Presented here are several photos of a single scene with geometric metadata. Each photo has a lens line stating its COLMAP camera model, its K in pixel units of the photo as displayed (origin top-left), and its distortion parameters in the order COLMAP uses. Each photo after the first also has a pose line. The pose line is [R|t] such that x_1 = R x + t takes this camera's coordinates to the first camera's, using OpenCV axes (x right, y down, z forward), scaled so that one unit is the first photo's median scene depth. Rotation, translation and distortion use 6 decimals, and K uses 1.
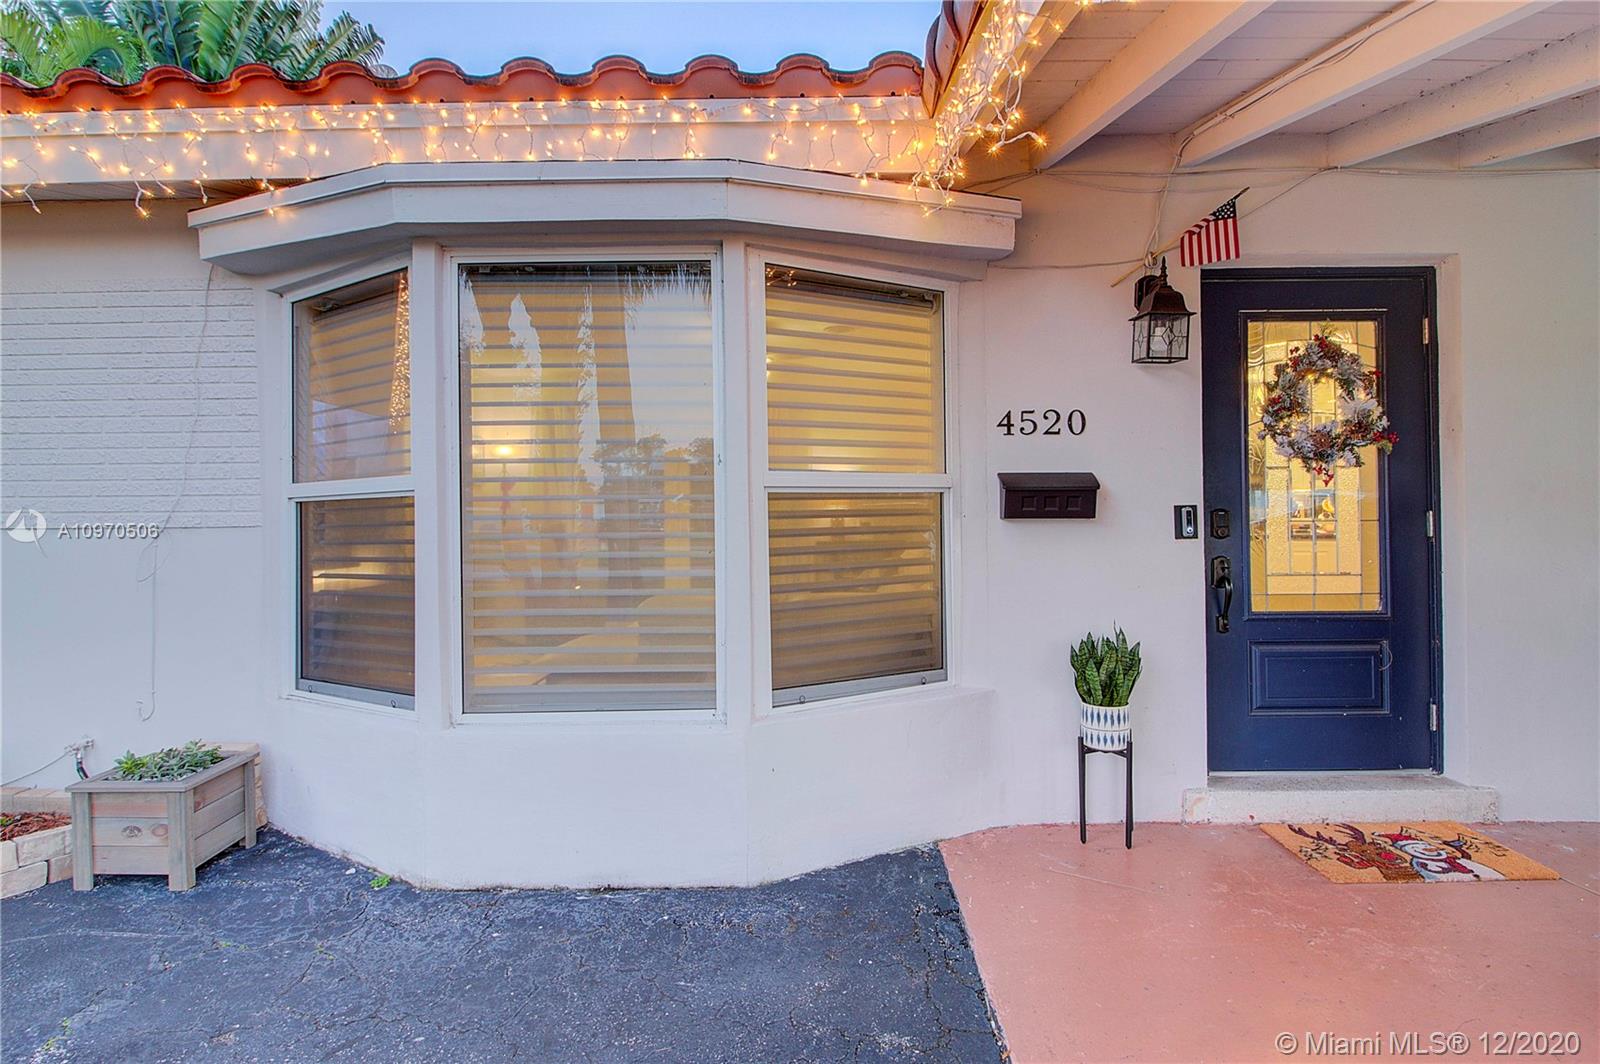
lens RADIAL K [[814.3, 0, 810.4], [0, 814.3, 513.9], [0, 0, 1]] dist [-0.000440, -0.000950]
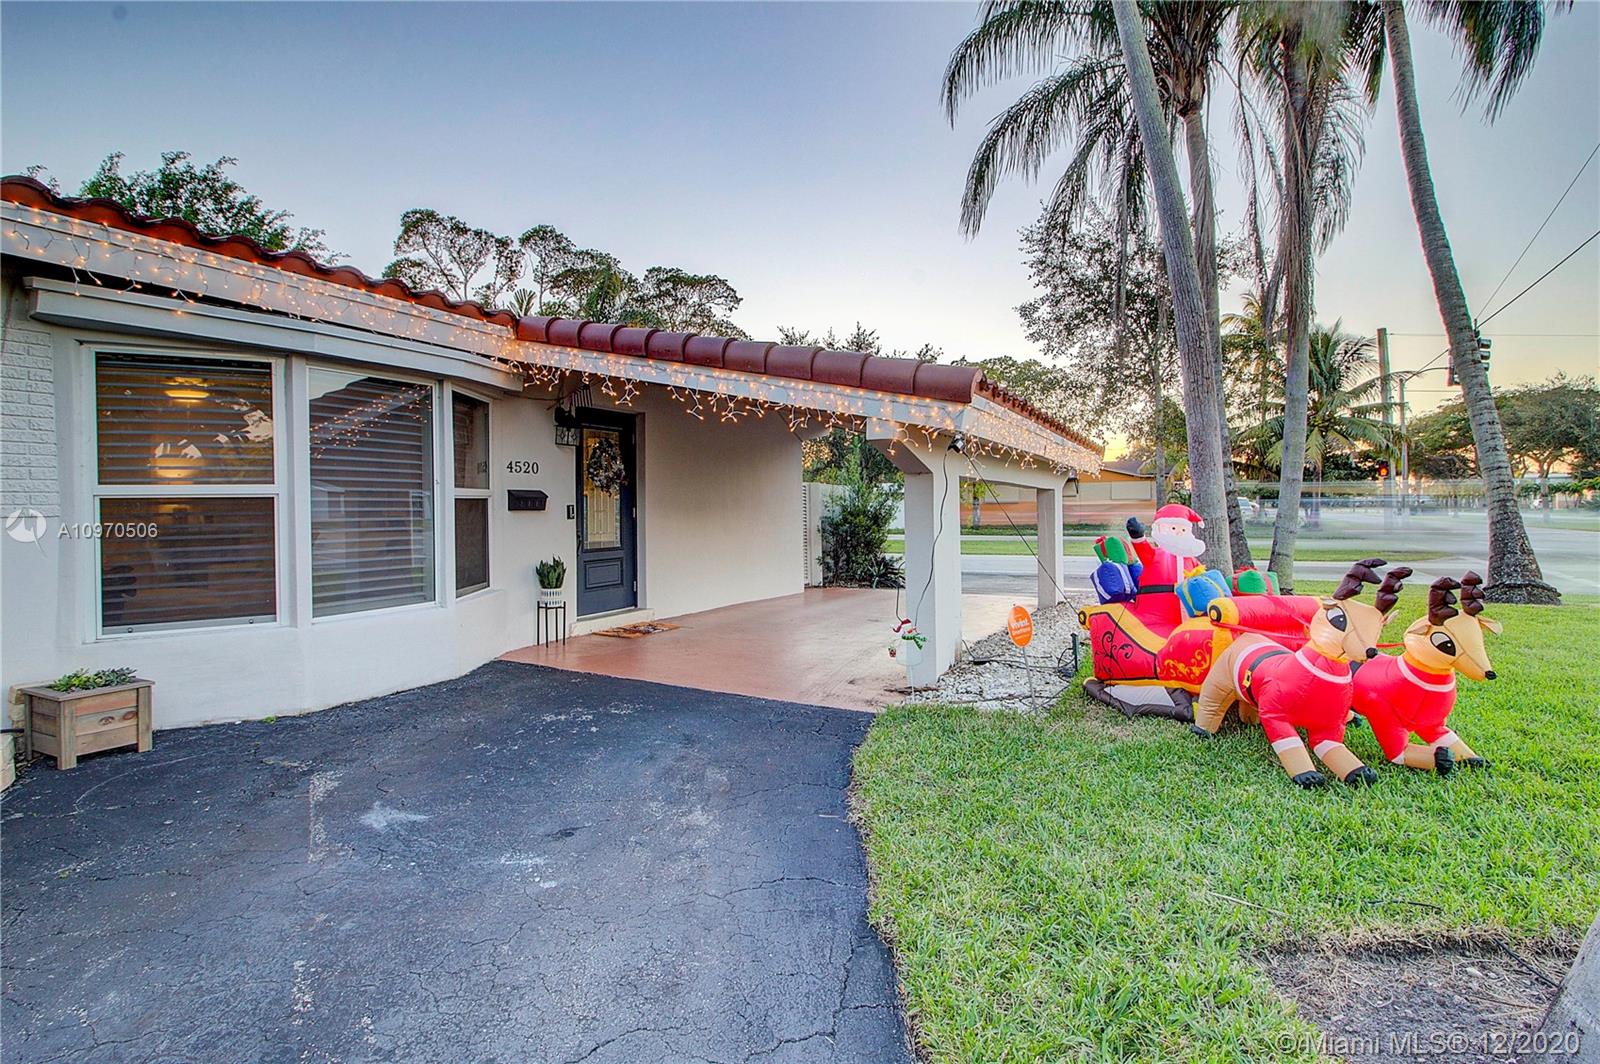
lens RADIAL K [[736.2, 0, 809.8], [0, 736.2, 509.2], [0, 0, 1]] dist [0.001256, -0.014072]
pose [[0.441131, 0.000973, 0.897442, -1.193011], [0.001814, 0.999996, -0.001976, 0.008297], [-0.897441, 0.002500, 0.441128, -0.599558]]
